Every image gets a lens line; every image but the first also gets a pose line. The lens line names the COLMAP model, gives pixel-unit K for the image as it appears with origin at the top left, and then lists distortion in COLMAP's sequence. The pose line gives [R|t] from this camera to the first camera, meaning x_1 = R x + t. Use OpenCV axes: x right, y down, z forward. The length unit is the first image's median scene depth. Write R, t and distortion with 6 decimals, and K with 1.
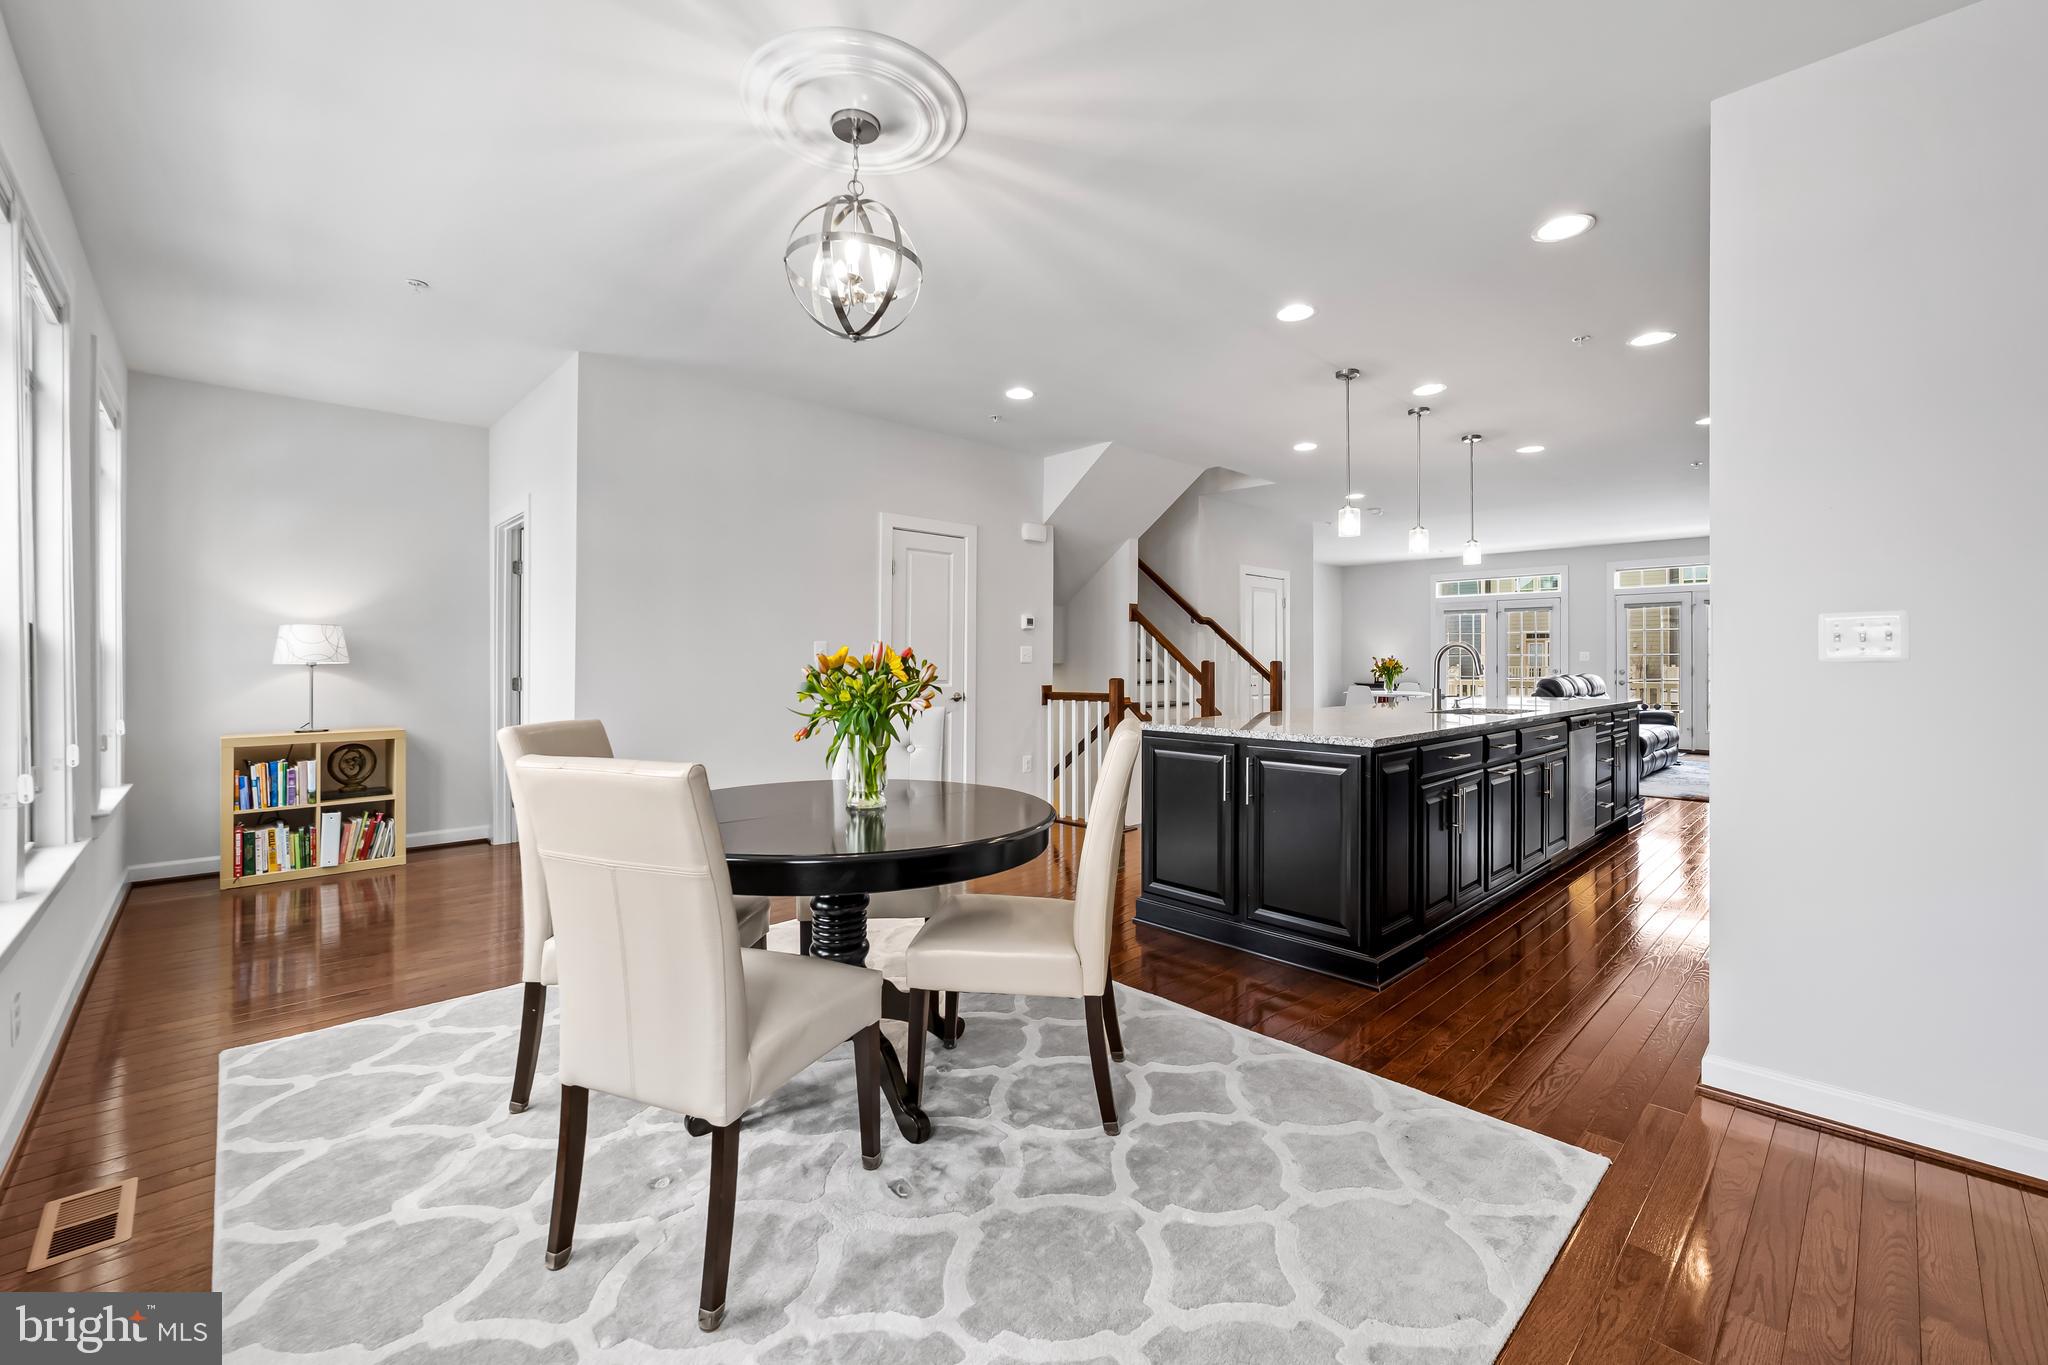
lens RADIAL K [[833.6, 0, 1021.8], [0, 833.6, 671.7], [0, 0, 1]] dist [-0.004916, 0.000338]
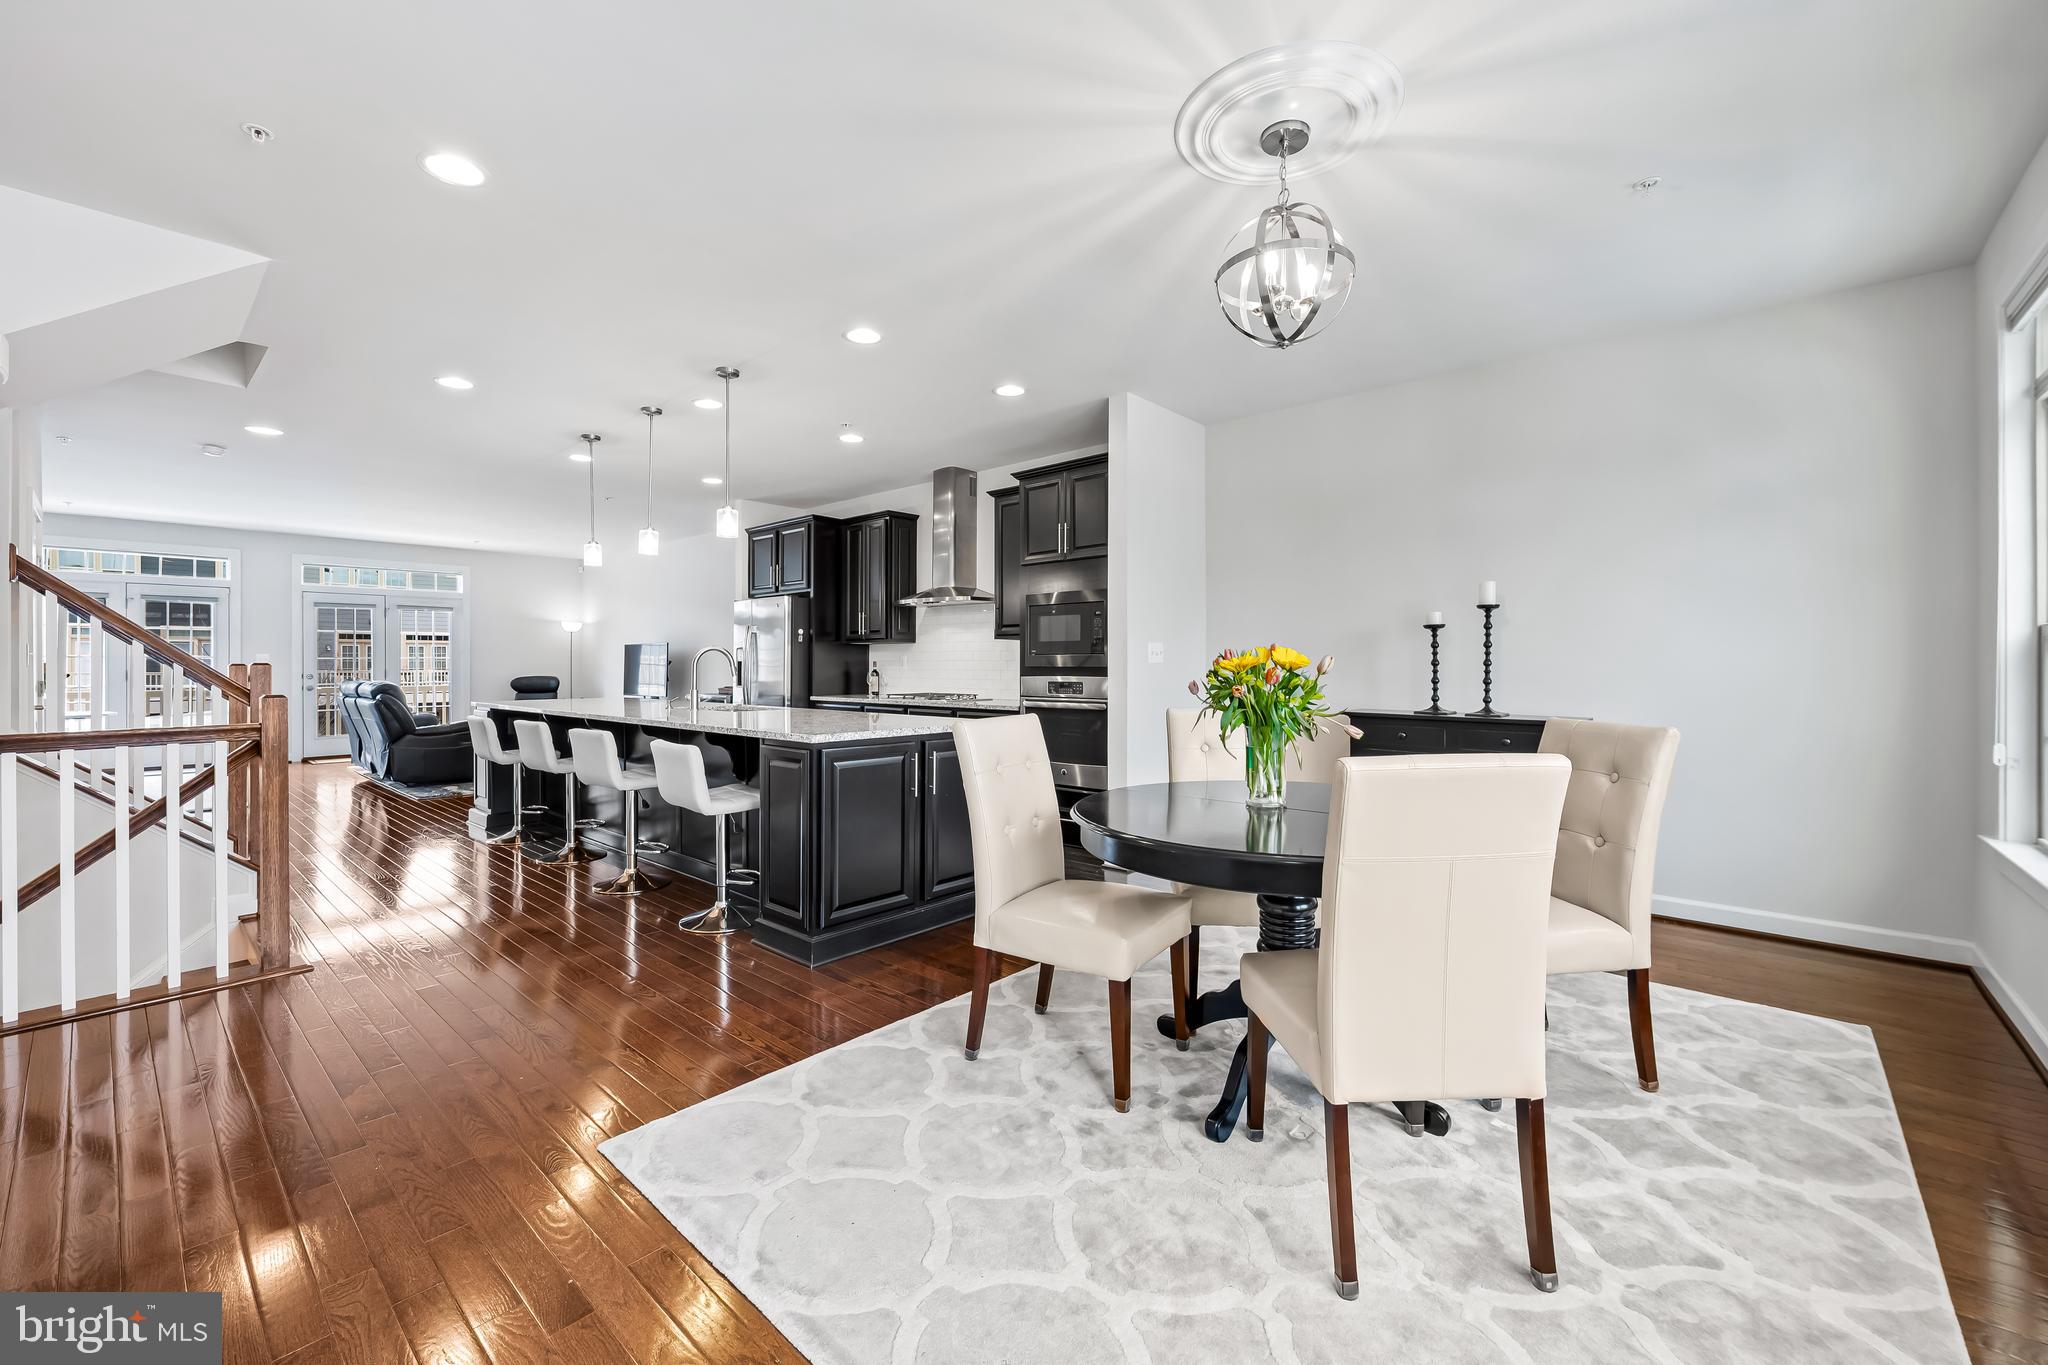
lens RADIAL K [[833.6, 0, 1027.9], [0, 833.6, 666.5], [0, 0, 1]] dist [-0.004916, 0.000338]
pose [[-0.084214, -0.004164, 0.996439, -0.397063], [0.014560, 0.999879, 0.005409, -0.006534], [-0.996341, 0.014963, -0.084143, 0.454594]]
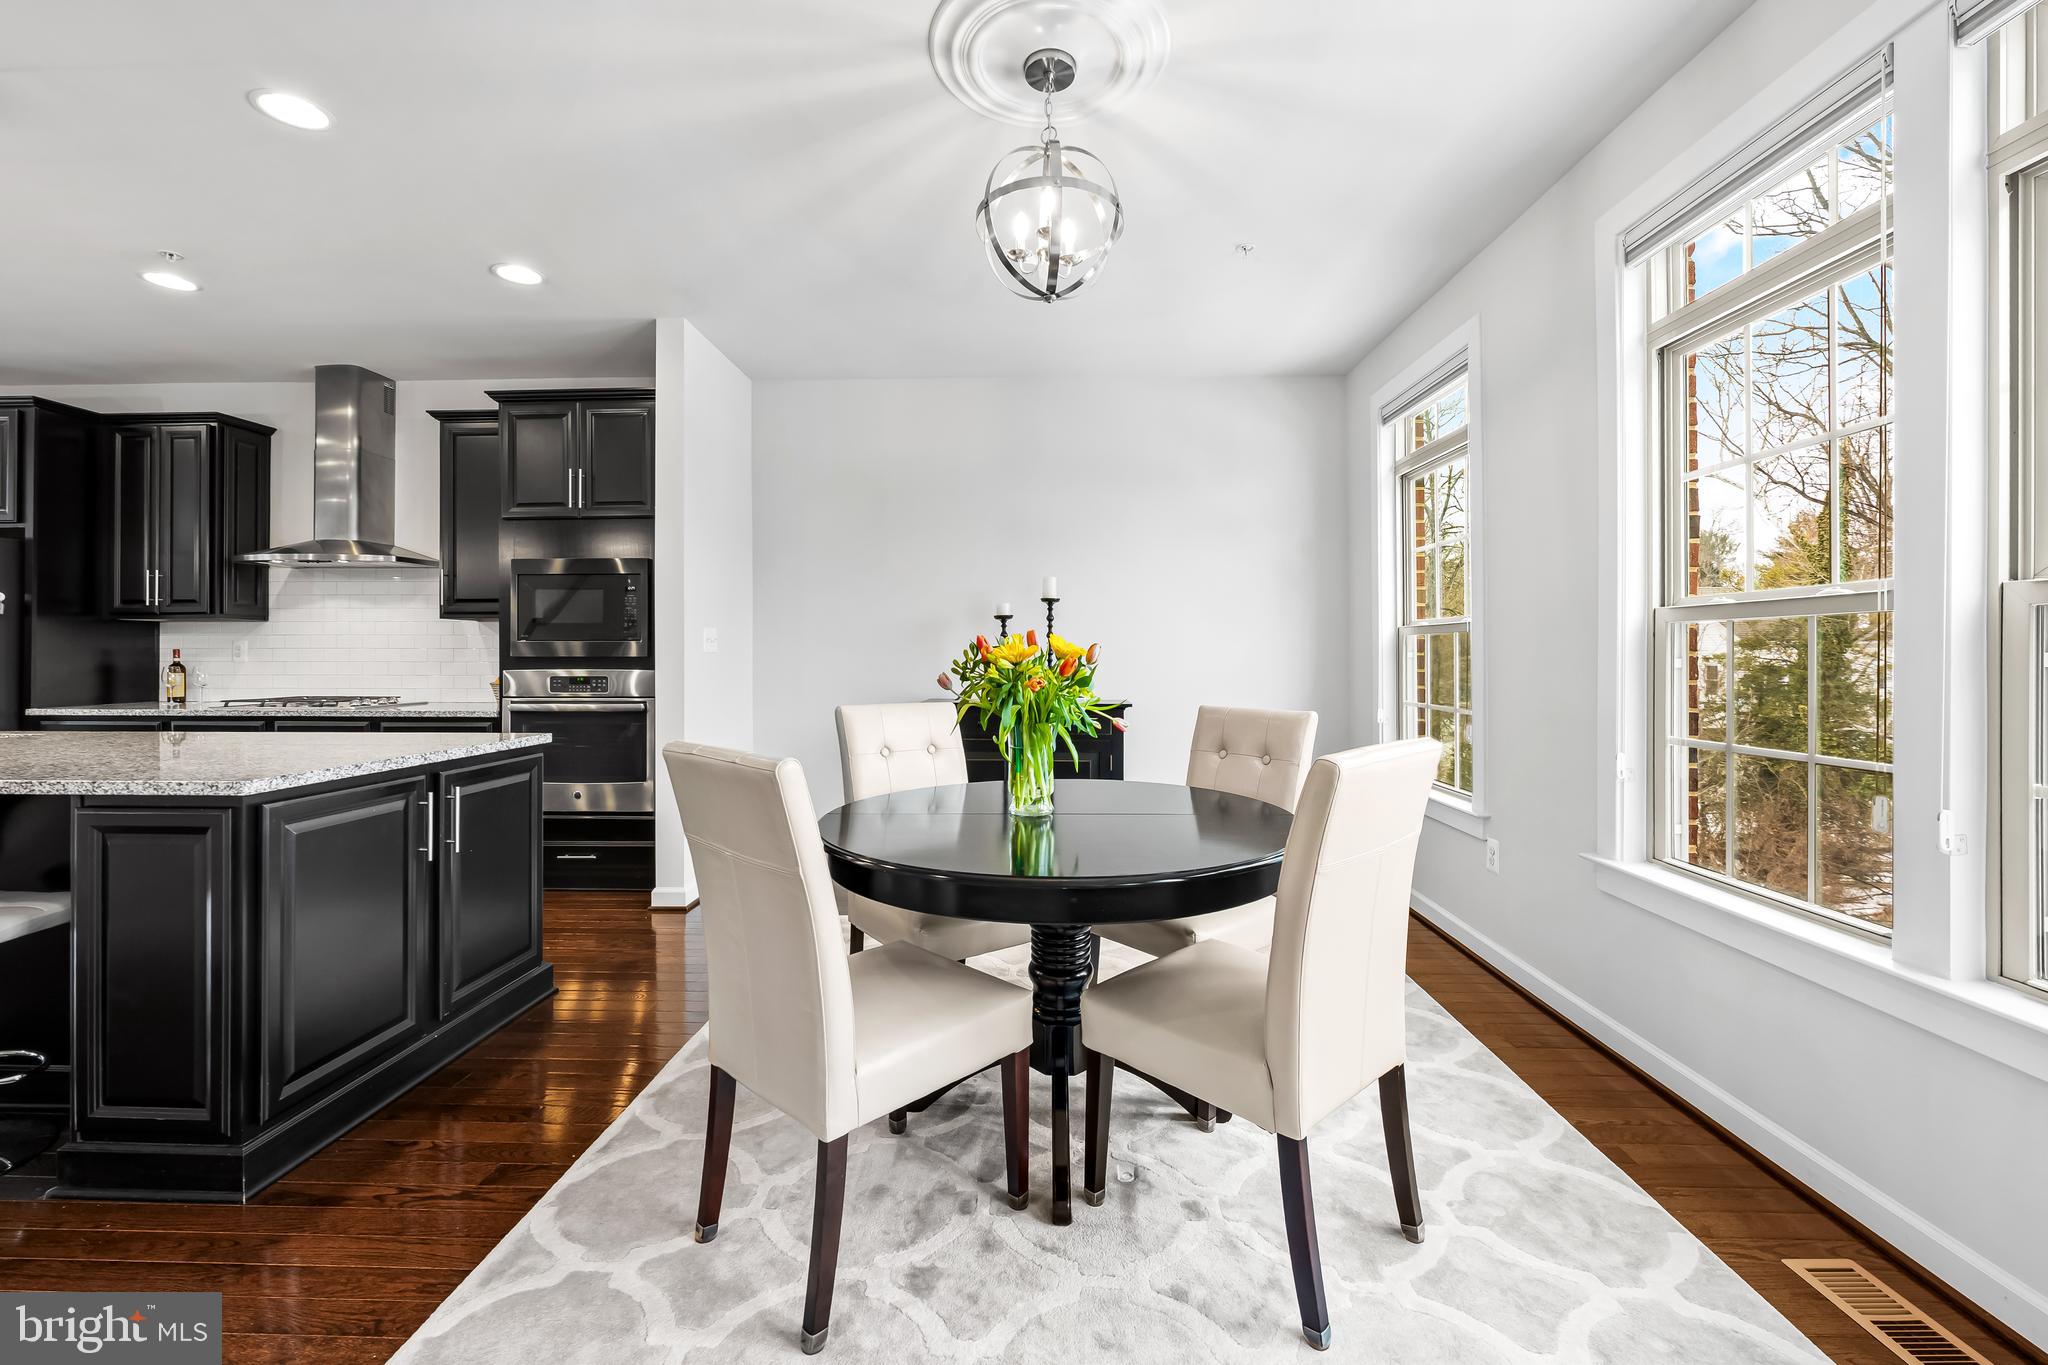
lens RADIAL K [[833.6, 0, 1021.6], [0, 833.6, 654.2], [0, 0, 1]] dist [-0.004916, 0.000338]
pose [[-0.703838, -0.002365, 0.710356, -0.277176], [0.009260, 0.999879, 0.012505, -0.008025], [-0.710300, 0.015379, -0.703731, 0.544442]]
